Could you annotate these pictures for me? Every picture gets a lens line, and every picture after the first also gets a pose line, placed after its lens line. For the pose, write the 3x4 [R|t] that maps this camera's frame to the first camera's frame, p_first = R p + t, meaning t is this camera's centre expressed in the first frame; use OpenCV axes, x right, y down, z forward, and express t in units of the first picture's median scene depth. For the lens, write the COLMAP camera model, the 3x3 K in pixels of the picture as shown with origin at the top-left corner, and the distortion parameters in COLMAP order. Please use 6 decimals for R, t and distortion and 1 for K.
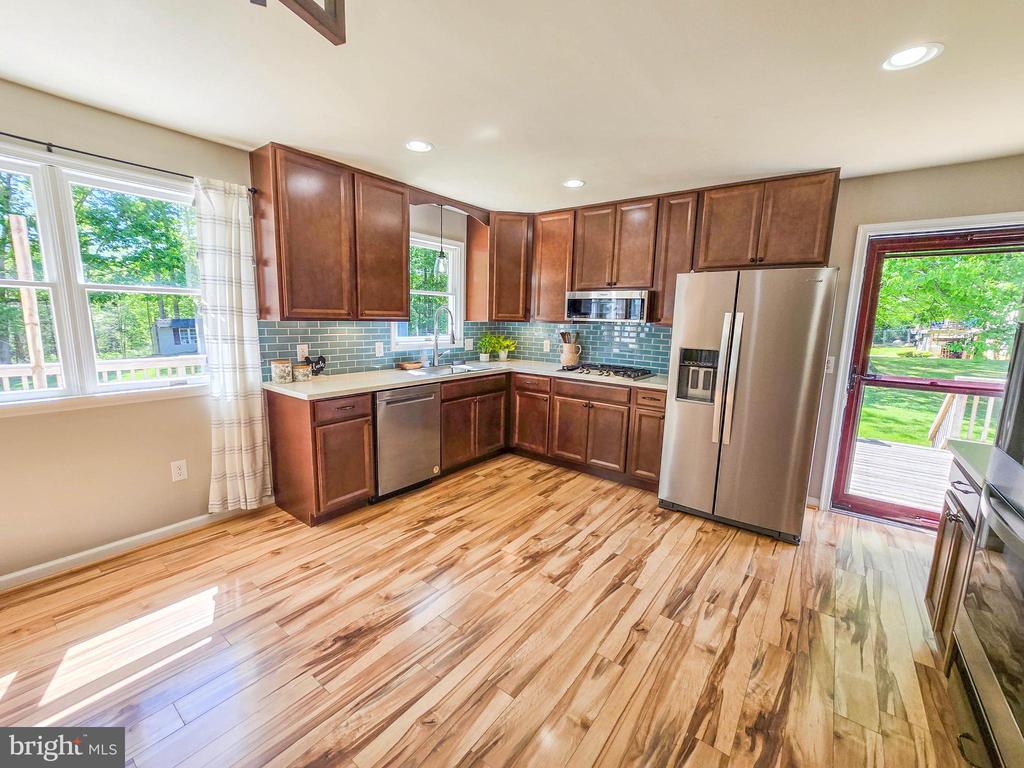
lens RADIAL K [[428.5, 0, 500.1], [0, 428.5, 384.1], [0, 0, 1]] dist [-0.002264, -0.000179]
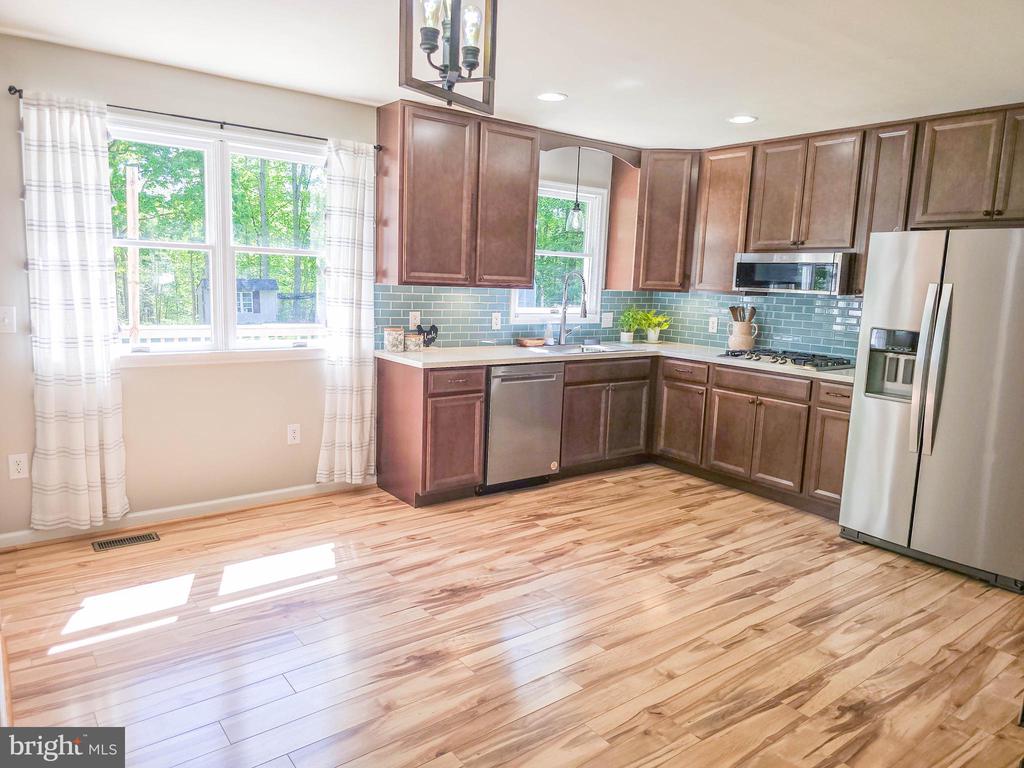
lens RADIAL K [[689.6, 0, 512.6], [0, 689.6, 374.3], [0, 0, 1]] dist [0.069729, -0.069642]
pose [[0.969750, 0.048703, -0.239192, 0.097781], [-0.054721, 0.998329, -0.018577, 0.058215], [0.237887, 0.031104, 0.970795, -0.379139]]
